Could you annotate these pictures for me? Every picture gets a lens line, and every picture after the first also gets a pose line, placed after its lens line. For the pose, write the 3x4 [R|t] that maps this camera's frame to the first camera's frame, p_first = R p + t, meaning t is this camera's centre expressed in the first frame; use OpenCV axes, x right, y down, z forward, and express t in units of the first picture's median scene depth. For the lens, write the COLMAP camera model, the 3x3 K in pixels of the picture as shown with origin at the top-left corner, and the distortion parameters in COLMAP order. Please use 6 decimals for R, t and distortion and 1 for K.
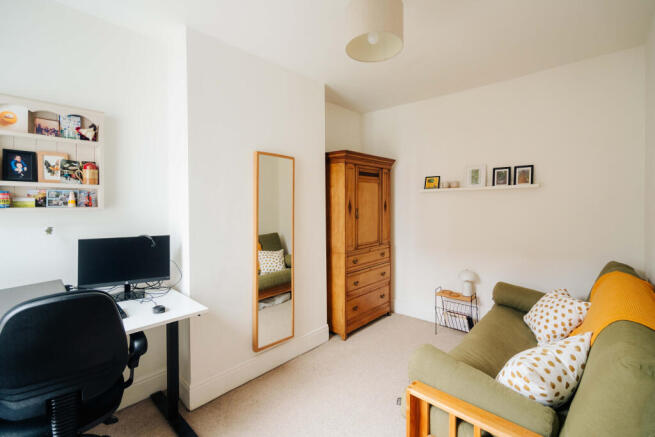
lens RADIAL K [[297.5, 0, 327.0], [0, 297.5, 210.3], [0, 0, 1]] dist [-0.001287, 0.000541]
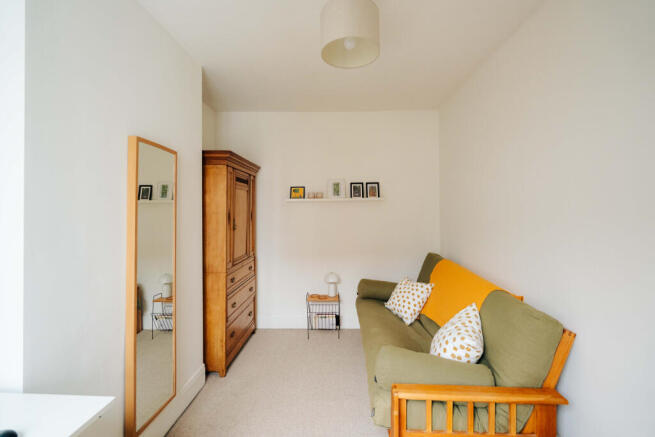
lens RADIAL K [[297.5, 0, 327.0], [0, 297.5, 210.3], [0, 0, 1]] dist [-0.001287, 0.000541]
pose [[0.761625, 0.004207, 0.648004, -0.322105], [0.014720, 0.999609, -0.023791, -0.007270], [-0.647850, 0.027658, 0.761265, 0.196674]]
